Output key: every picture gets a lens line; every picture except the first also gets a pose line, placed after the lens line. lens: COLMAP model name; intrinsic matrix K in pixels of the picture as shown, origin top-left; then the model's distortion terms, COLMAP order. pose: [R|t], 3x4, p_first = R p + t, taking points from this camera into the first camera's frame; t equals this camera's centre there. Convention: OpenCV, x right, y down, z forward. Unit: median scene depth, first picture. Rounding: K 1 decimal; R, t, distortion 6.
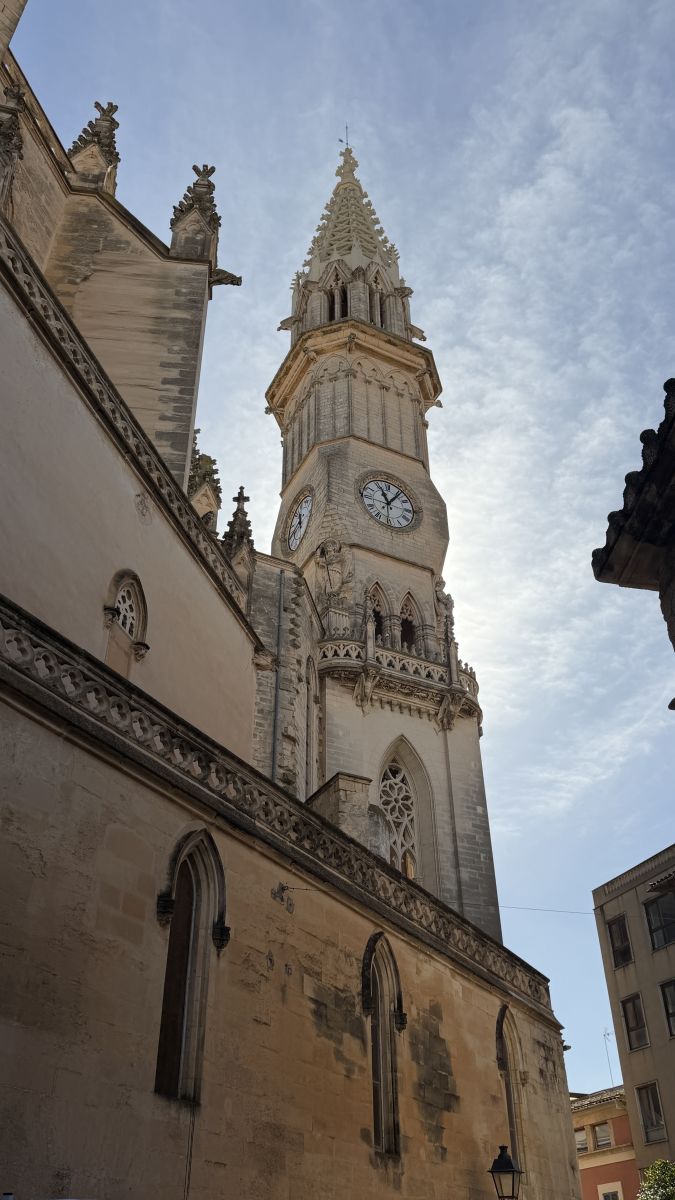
lens RADIAL K [[951.4, 0, 337.5], [0, 951.4, 600.0], [0, 0, 1]] dist [0.139250, -0.256177]
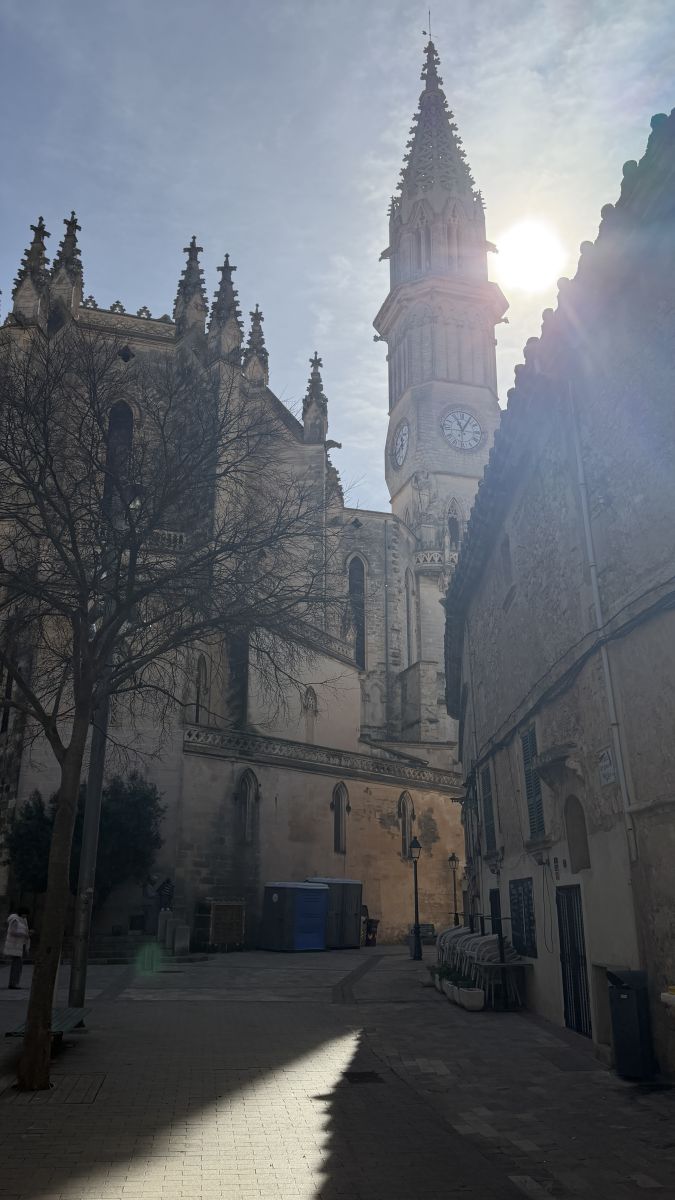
lens RADIAL K [[951.4, 0, 337.5], [0, 951.4, 600.0], [0, 0, 1]] dist [0.139250, -0.256177]
pose [[0.983604, -0.049222, -0.173494, 0.129633], [0.101096, 0.947153, 0.304436, -0.386977], [0.149340, -0.316984, 0.936600, -0.549637]]
